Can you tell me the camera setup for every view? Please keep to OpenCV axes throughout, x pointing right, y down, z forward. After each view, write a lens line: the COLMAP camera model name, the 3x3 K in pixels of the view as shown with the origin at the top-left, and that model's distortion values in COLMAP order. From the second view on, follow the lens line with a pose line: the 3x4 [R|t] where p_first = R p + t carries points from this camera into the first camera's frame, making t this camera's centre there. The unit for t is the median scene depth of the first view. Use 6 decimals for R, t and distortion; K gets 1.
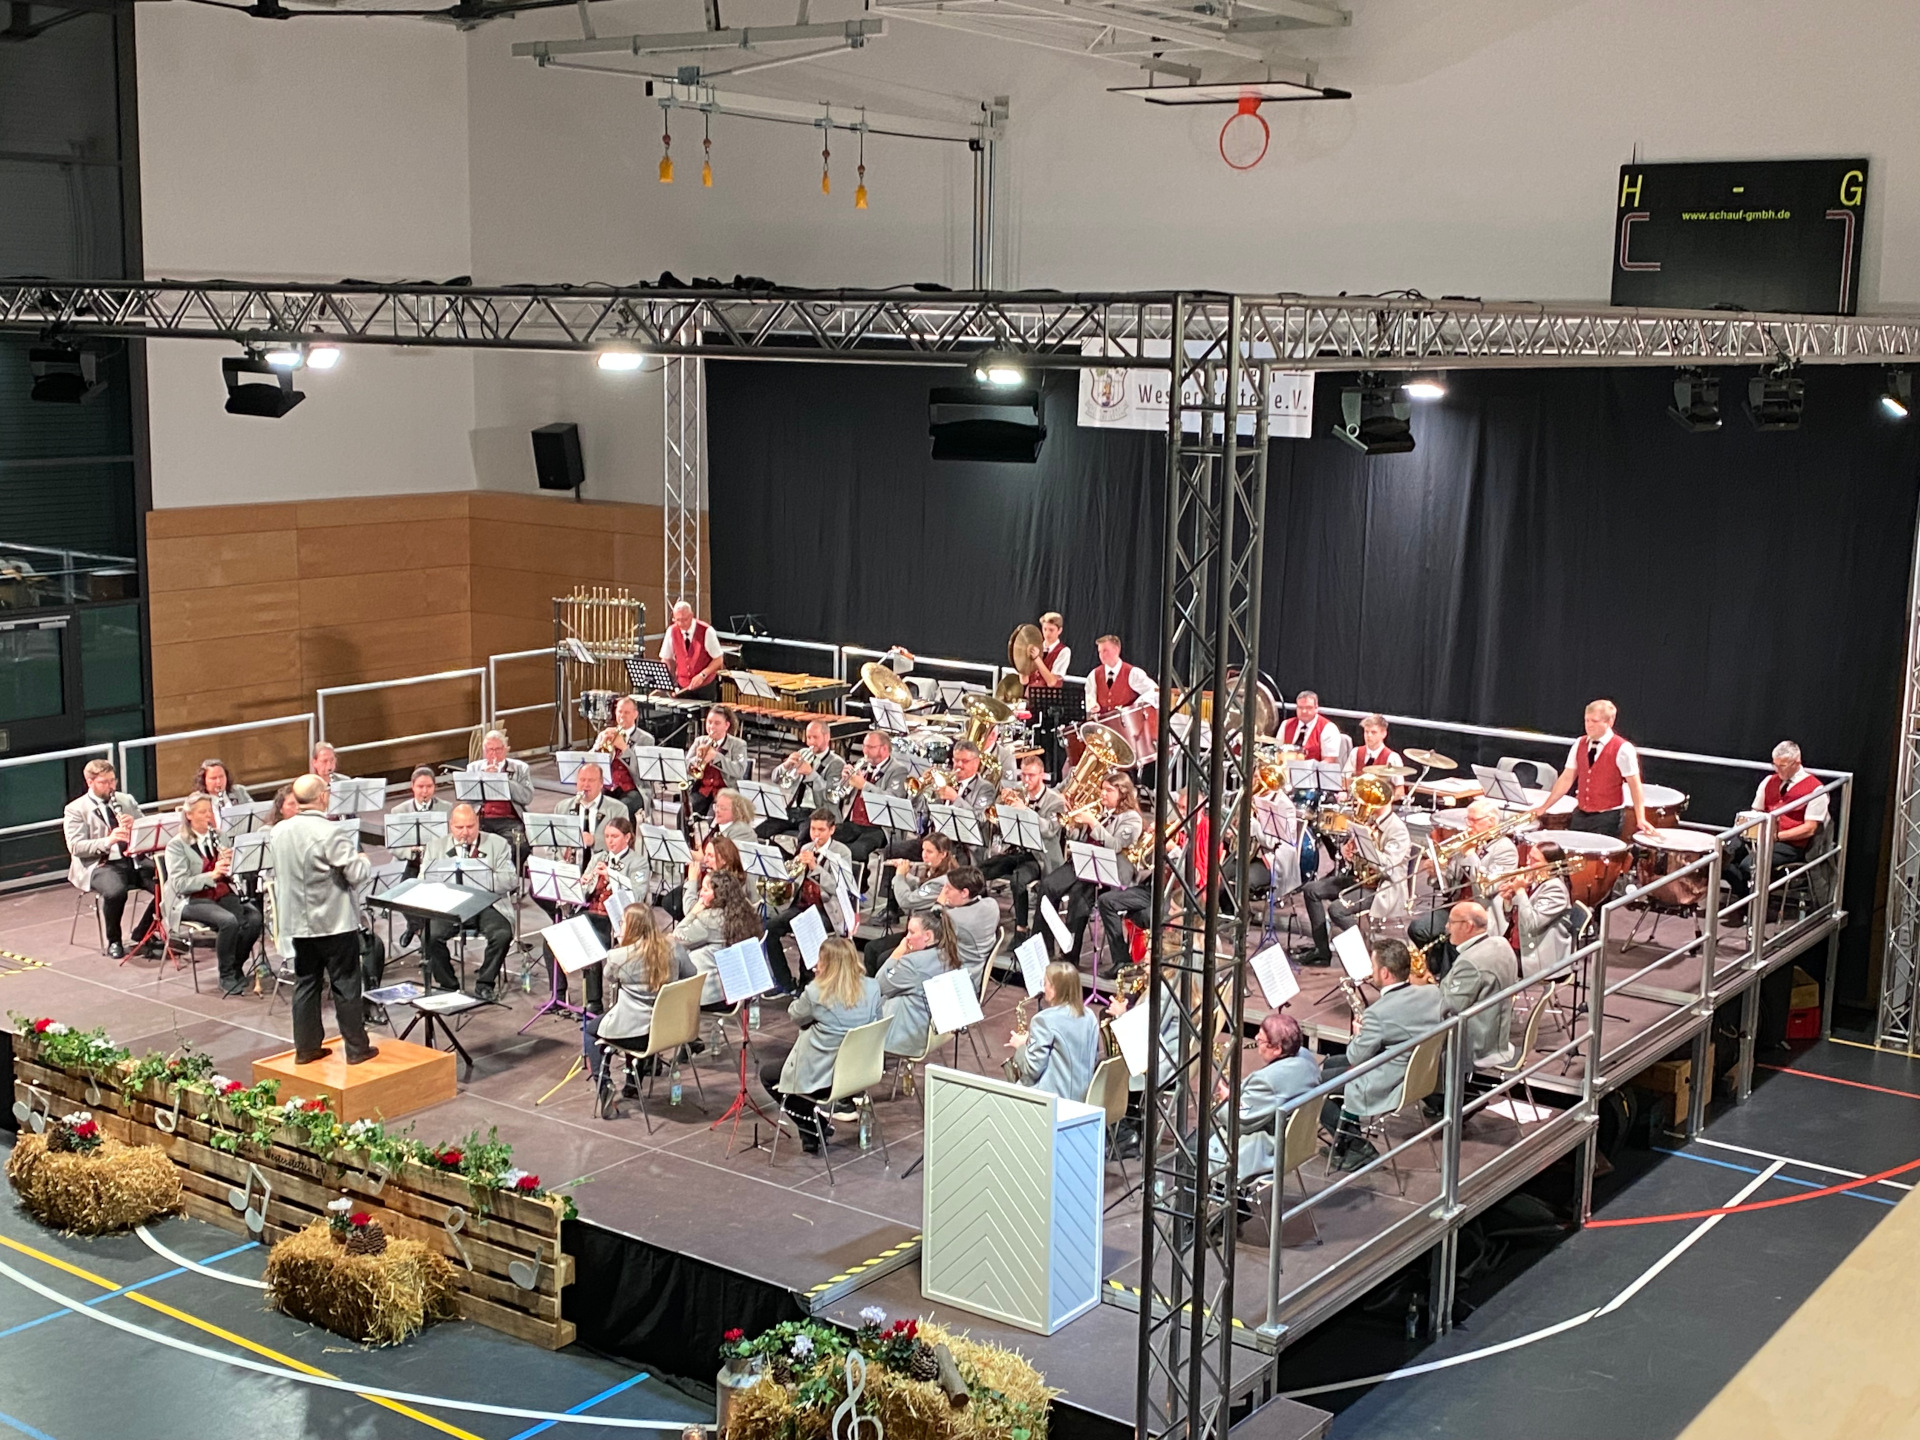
lens RADIAL K [[2334.7, 0, 960.0], [0, 2334.7, 720.0], [0, 0, 1]] dist [0.149131, -0.604822]
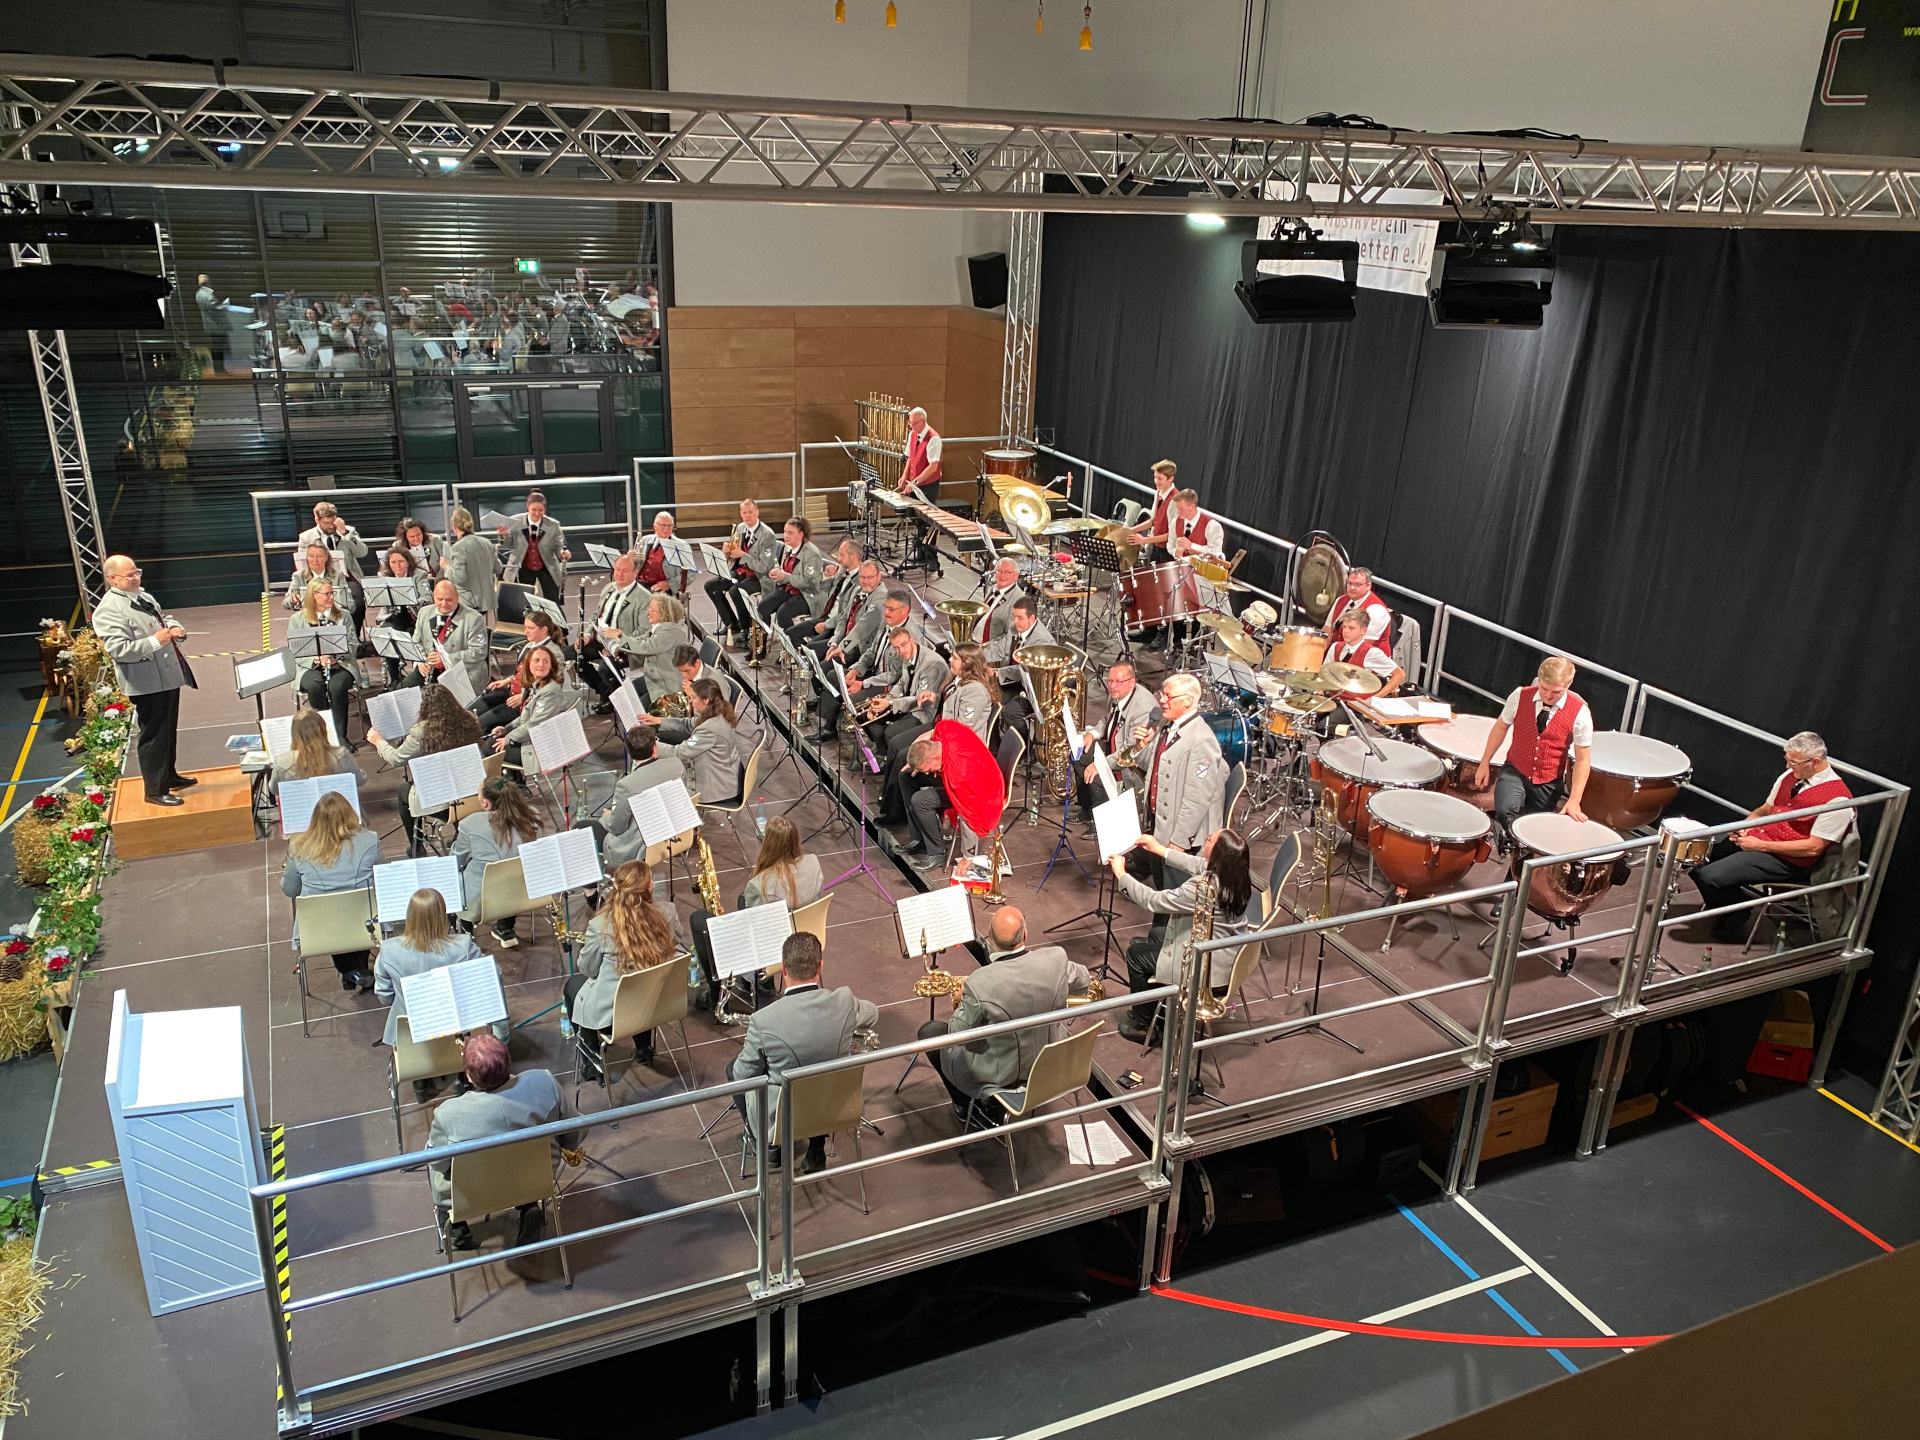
lens RADIAL K [[1468.2, 0, 961.4], [0, 1468.2, 731.5], [0, 0, 1]] dist [0.000589, -0.006894]
pose [[0.869747, 0.190164, -0.455387, 0.294887], [-0.102009, 0.972123, 0.211119, -0.059085], [0.482839, -0.137166, 0.864900, 0.396904]]
